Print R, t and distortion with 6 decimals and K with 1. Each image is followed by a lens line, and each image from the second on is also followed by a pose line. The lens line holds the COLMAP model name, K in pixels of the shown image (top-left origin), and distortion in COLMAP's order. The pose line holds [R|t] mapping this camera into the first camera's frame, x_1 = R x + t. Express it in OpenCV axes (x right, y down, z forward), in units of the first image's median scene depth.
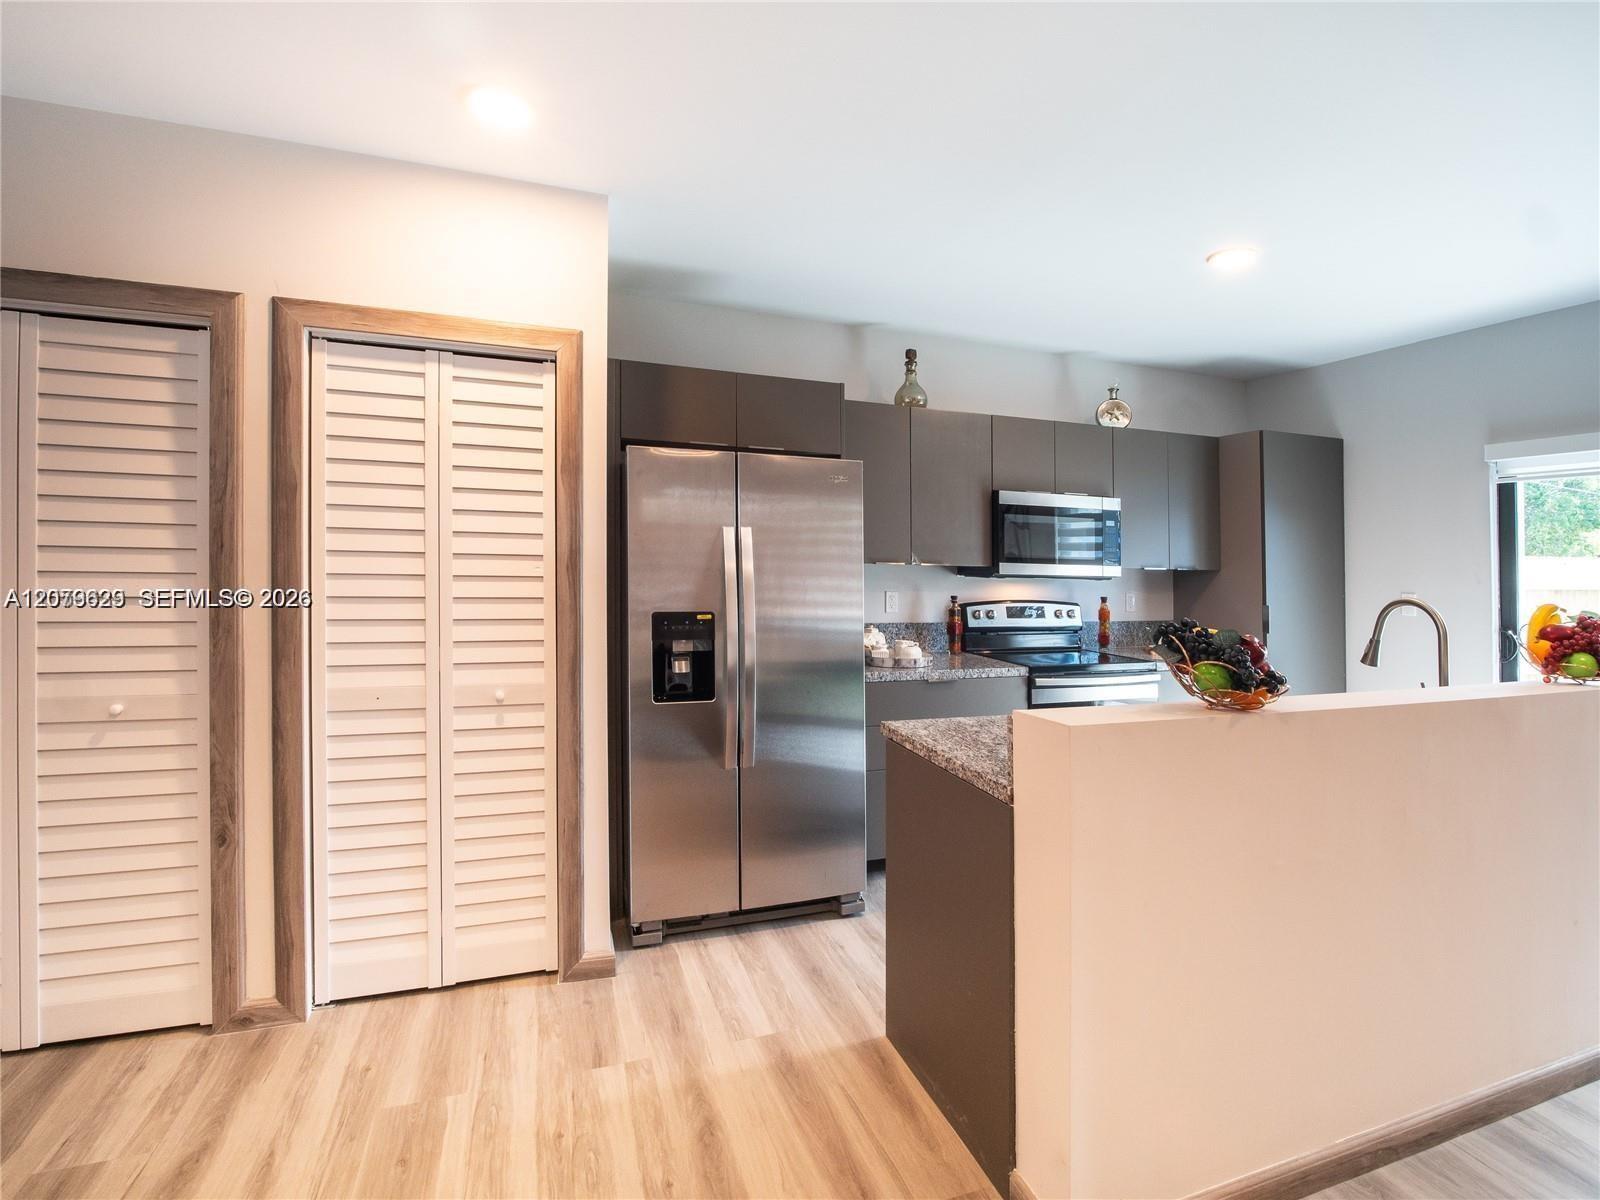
lens RADIAL K [[761.9, 0, 799.3], [0, 761.9, 542.1], [0, 0, 1]] dist [-0.018023, 0.000006]
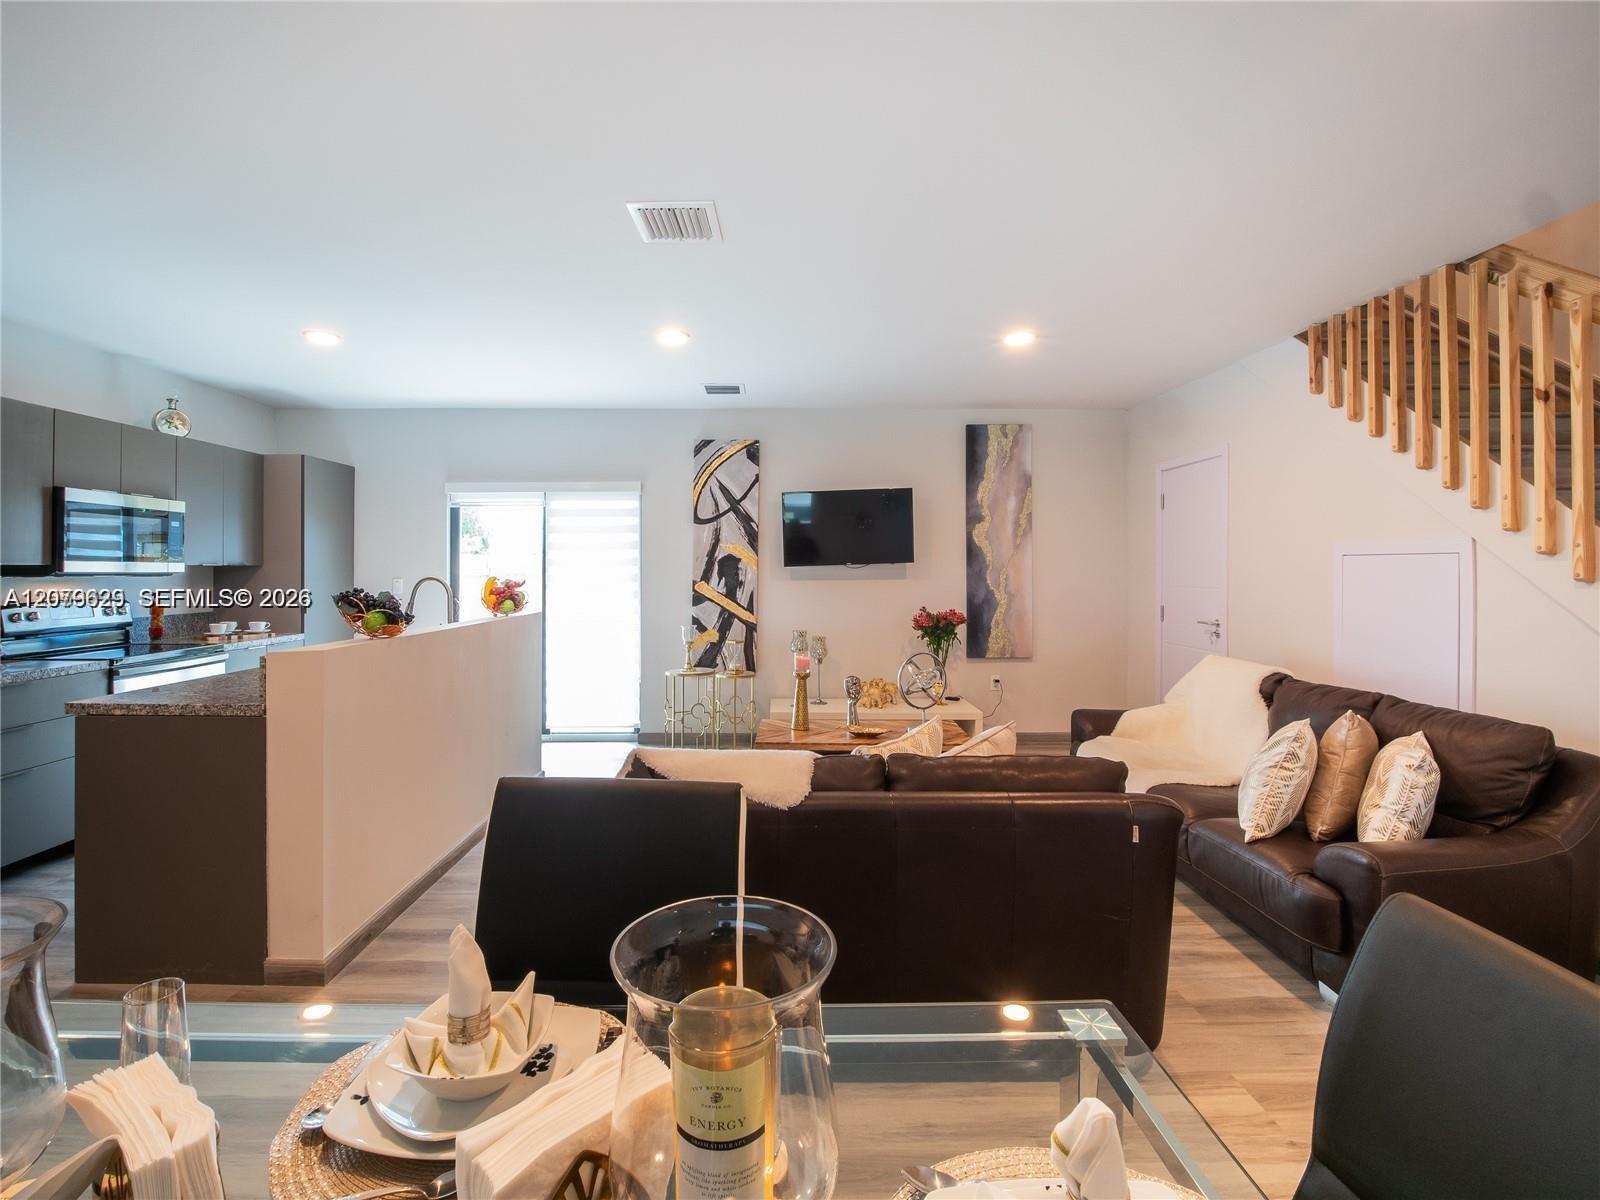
lens RADIAL K [[740.0, 0, 795.5], [0, 740.0, 504.9], [0, 0, 1]] dist [0.000422, 0.000288]
pose [[0.306249, 0.058007, 0.950182, -0.361253], [-0.006134, 0.998241, -0.058964, 0.005767], [-0.951932, 0.012229, 0.306066, -0.196284]]
